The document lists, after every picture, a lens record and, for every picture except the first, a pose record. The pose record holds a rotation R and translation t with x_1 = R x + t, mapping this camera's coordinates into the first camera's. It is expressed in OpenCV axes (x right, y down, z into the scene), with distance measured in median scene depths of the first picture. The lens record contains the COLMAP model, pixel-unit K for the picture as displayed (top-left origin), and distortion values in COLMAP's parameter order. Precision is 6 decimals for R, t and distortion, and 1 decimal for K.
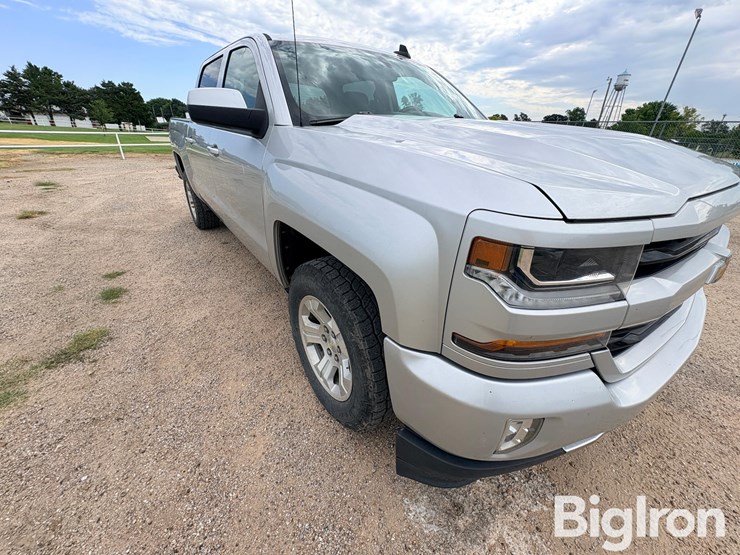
lens RADIAL K [[302.0, 0, 368.7], [0, 302.0, 281.4], [0, 0, 1]] dist [-0.001306, 0.000375]
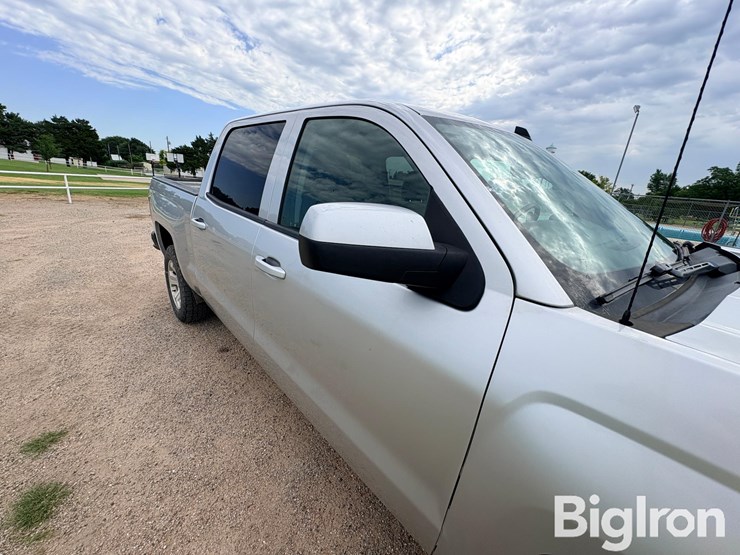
lens RADIAL K [[285.6, 0, 348.8], [0, 285.6, 262.6], [0, 0, 1]] dist [-0.000784, -0.000205]
pose [[0.991108, 0.015025, 0.132207, -0.258277], [0.006243, 0.987259, -0.158999, -0.208248], [-0.132911, 0.158410, 0.978387, 0.248710]]
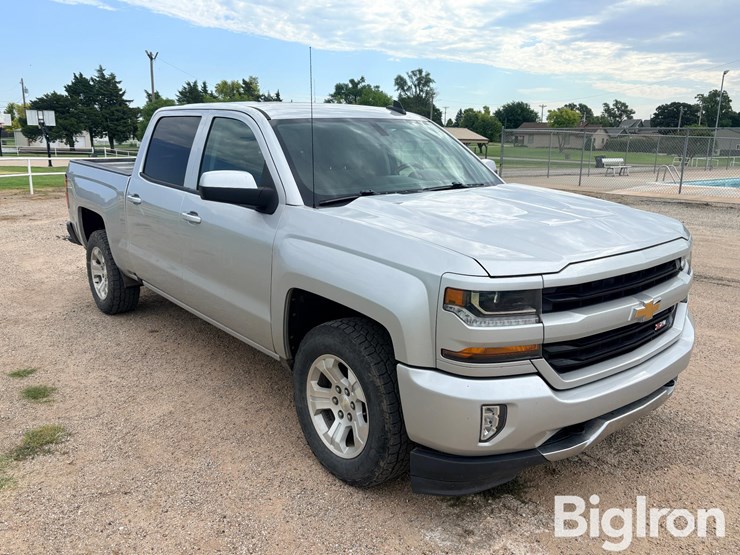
lens RADIAL K [[726.1, 0, 370.0], [0, 726.1, 277.5], [0, 0, 1]] dist [0.030684, -0.000742]
pose [[0.997953, -0.027585, 0.057700, -0.069746], [0.040580, 0.970440, -0.237906, 0.161861], [-0.049432, 0.239761, 0.969573, -0.639054]]
